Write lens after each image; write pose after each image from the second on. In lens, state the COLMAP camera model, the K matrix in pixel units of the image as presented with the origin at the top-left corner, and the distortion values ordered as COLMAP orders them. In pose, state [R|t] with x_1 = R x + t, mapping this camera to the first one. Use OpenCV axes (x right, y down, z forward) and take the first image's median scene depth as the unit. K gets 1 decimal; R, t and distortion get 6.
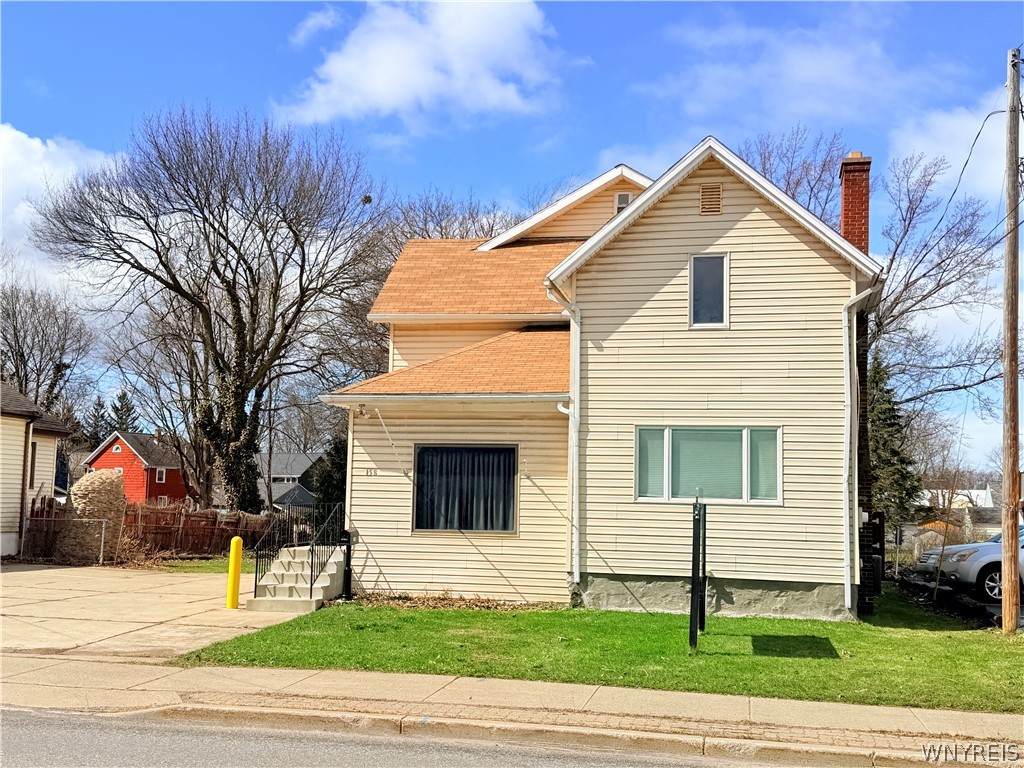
lens RADIAL K [[1205.6, 0, 511.2], [0, 1205.6, 387.4], [0, 0, 1]] dist [0.138882, 0.000000]
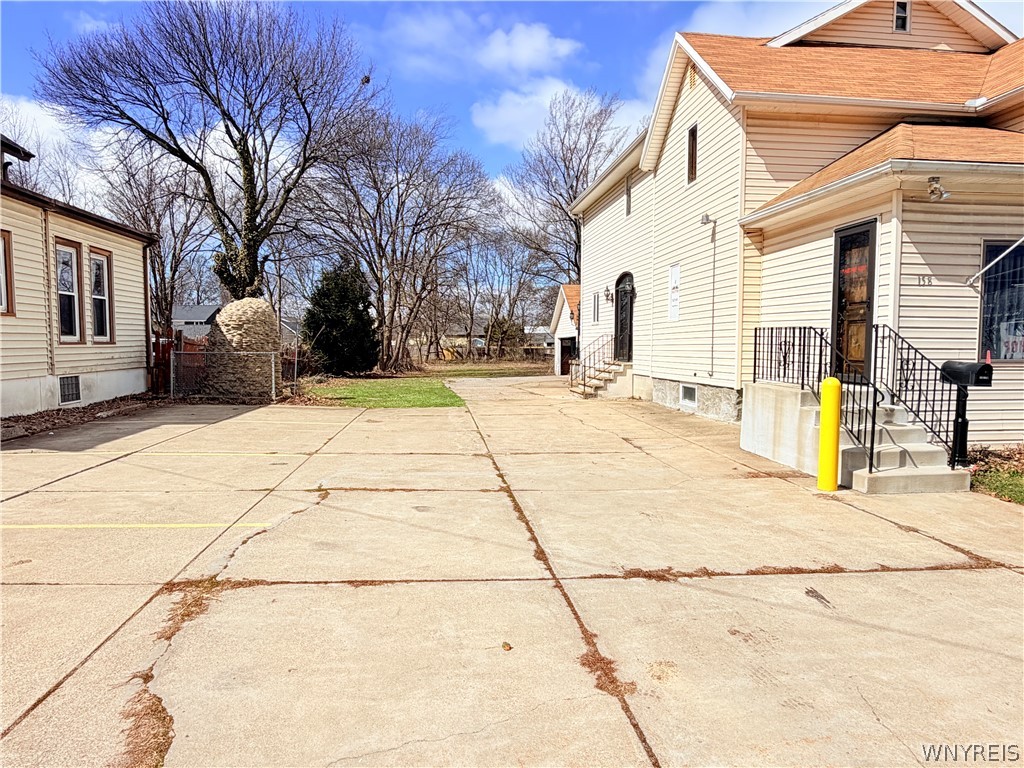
lens RADIAL K [[655.8, 0, 505.5], [0, 655.8, 385.5], [0, 0, 1]] dist [-0.007306, 0.008328]
pose [[0.947222, -0.038489, 0.318259, -0.484237], [-0.015769, 0.985970, 0.166174, 0.073132], [-0.320190, -0.162422, 0.933326, 0.734837]]
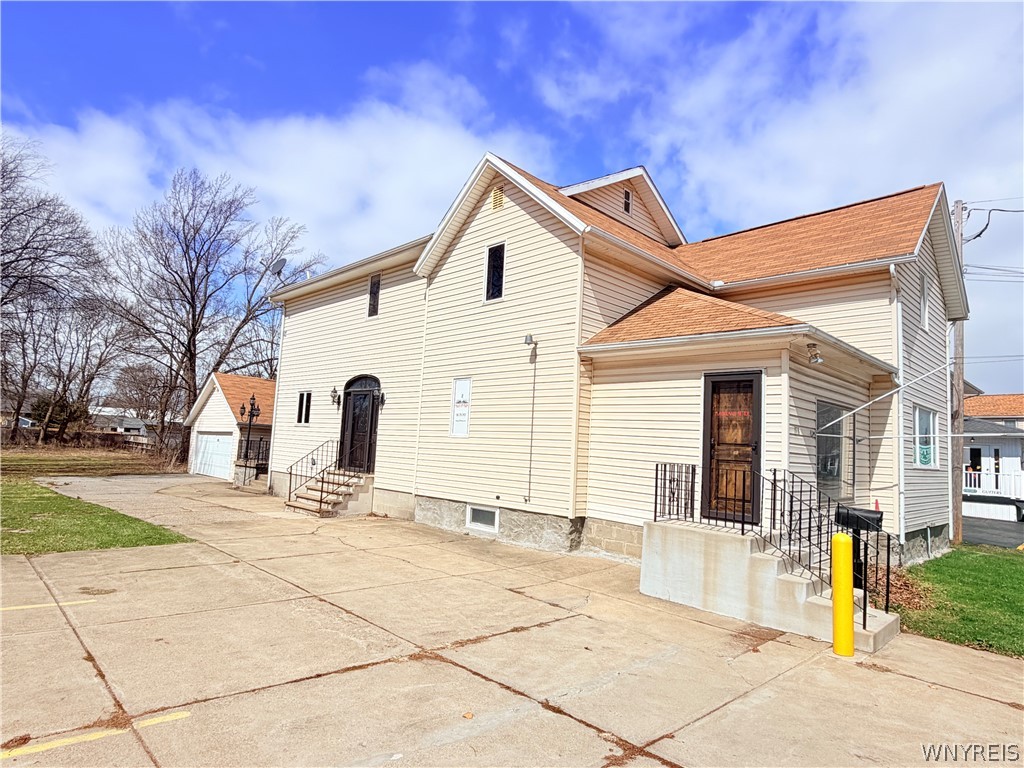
lens RADIAL K [[600.3, 0, 518.1], [0, 600.3, 384.0], [0, 0, 1]] dist [-0.000308, -0.000312]
pose [[0.542573, 0.096145, 0.834488, -0.564822], [-0.126143, 0.991489, -0.032218, 0.078117], [-0.830483, -0.087784, 0.550083, 0.967031]]
